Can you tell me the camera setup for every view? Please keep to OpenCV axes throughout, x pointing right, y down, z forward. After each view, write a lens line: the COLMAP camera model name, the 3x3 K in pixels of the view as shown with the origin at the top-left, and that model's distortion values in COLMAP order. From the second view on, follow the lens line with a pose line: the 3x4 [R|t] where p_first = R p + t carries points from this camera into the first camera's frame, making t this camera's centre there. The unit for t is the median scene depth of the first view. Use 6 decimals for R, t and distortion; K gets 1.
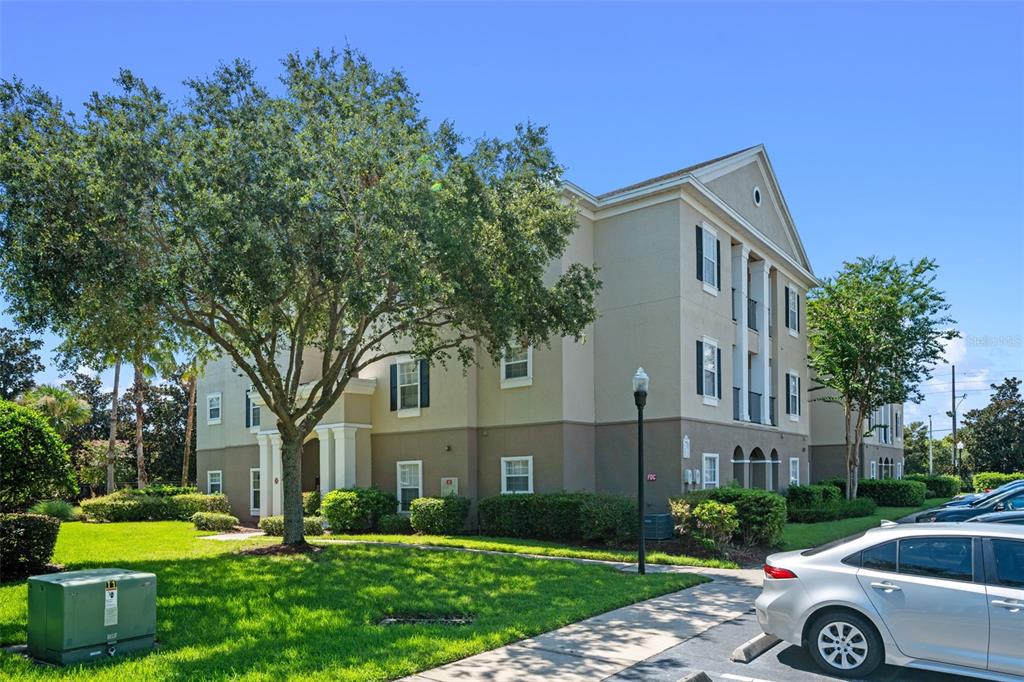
lens RADIAL K [[569.4, 0, 512.0], [0, 569.4, 341.0], [0, 0, 1]] dist [0.000364, -0.000737]
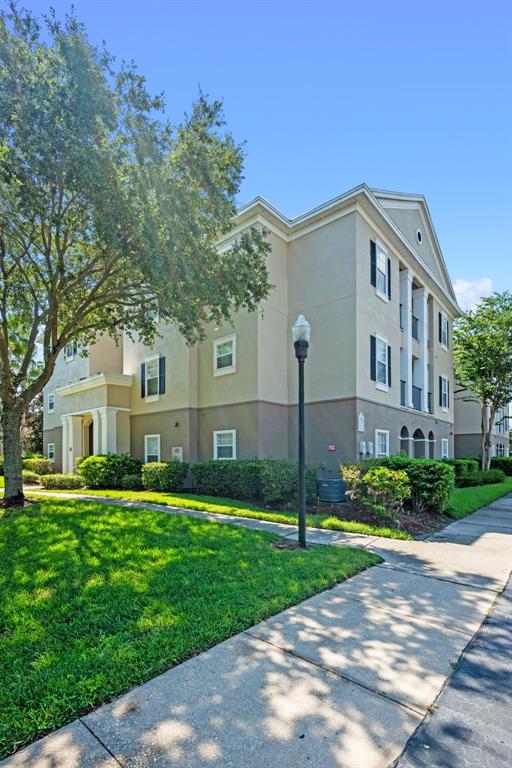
lens RADIAL K [[349.1, 0, 243.2], [0, 349.1, 367.3], [0, 0, 1]] dist [0.010422, 0.000168]
pose [[0.998996, 0.004728, -0.044551, 0.086496], [-0.004986, 0.999971, -0.005676, 0.071429], [0.044522, 0.005893, 0.998991, 0.243452]]
